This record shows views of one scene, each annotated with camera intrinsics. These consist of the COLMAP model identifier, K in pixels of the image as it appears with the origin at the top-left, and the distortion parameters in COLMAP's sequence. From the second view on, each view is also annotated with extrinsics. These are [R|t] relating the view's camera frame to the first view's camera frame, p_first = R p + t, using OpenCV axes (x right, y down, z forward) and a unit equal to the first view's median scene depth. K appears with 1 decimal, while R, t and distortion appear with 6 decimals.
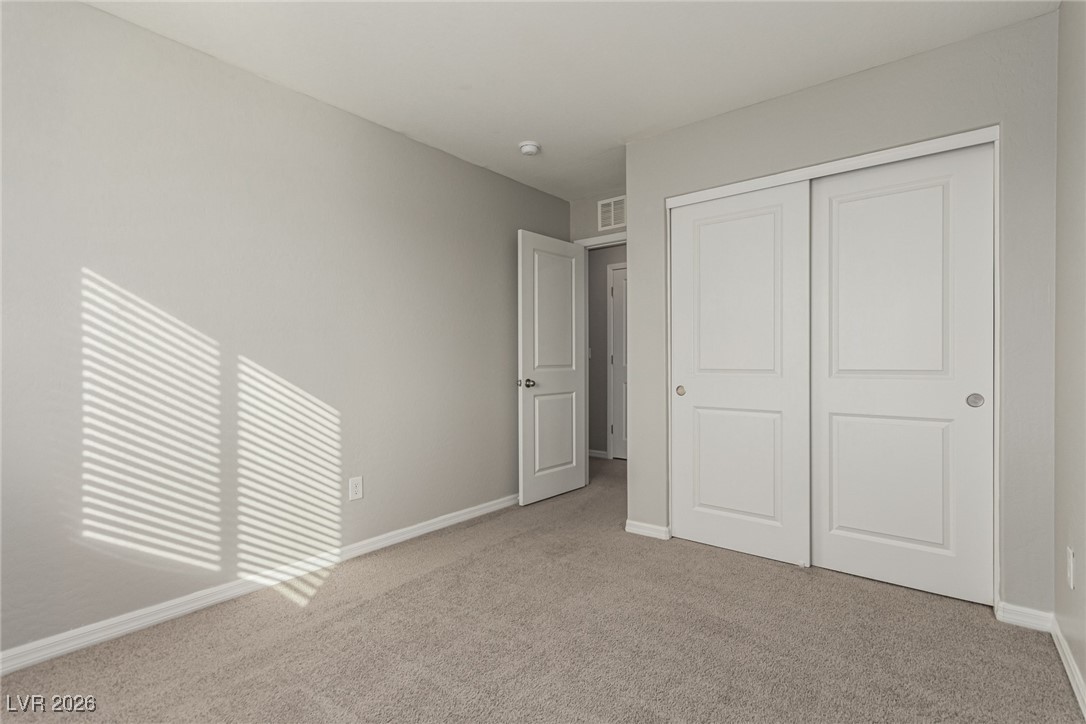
lens RADIAL K [[505.6, 0, 540.6], [0, 505.6, 357.4], [0, 0, 1]] dist [0.004545, -0.000015]
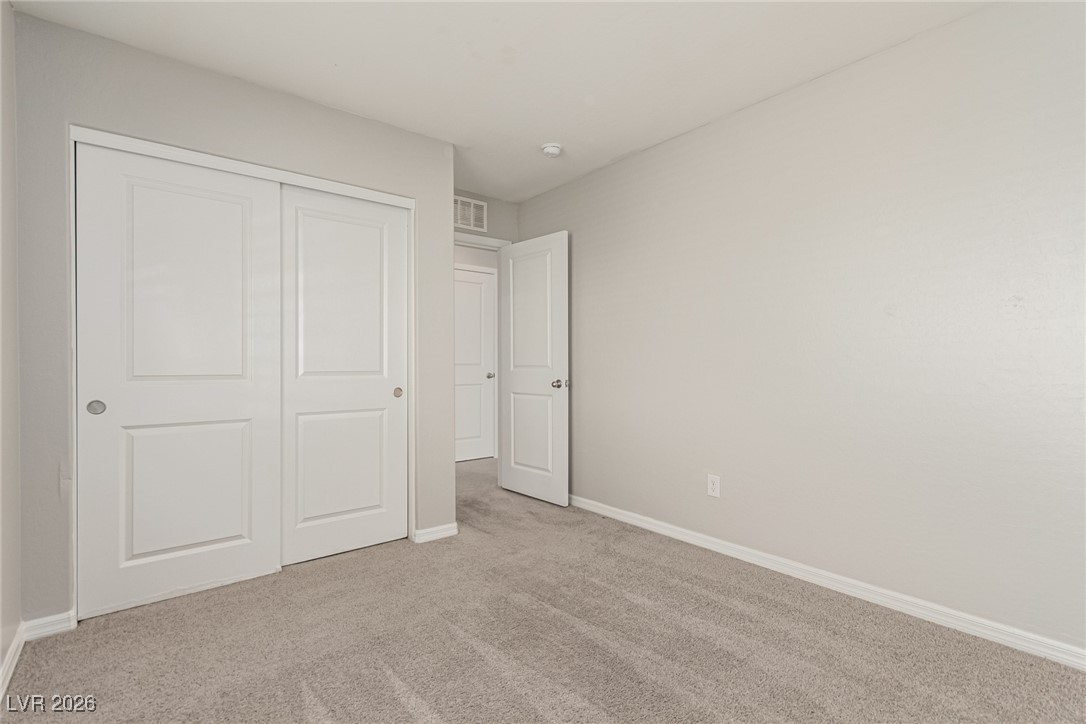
lens RADIAL K [[505.6, 0, 543.9], [0, 505.6, 367.2], [0, 0, 1]] dist [0.004545, -0.000015]
pose [[0.184698, -0.009708, 0.982747, -0.428401], [-0.003628, 0.999938, 0.010560, -0.000149], [-0.982789, -0.005516, 0.184652, 0.364689]]
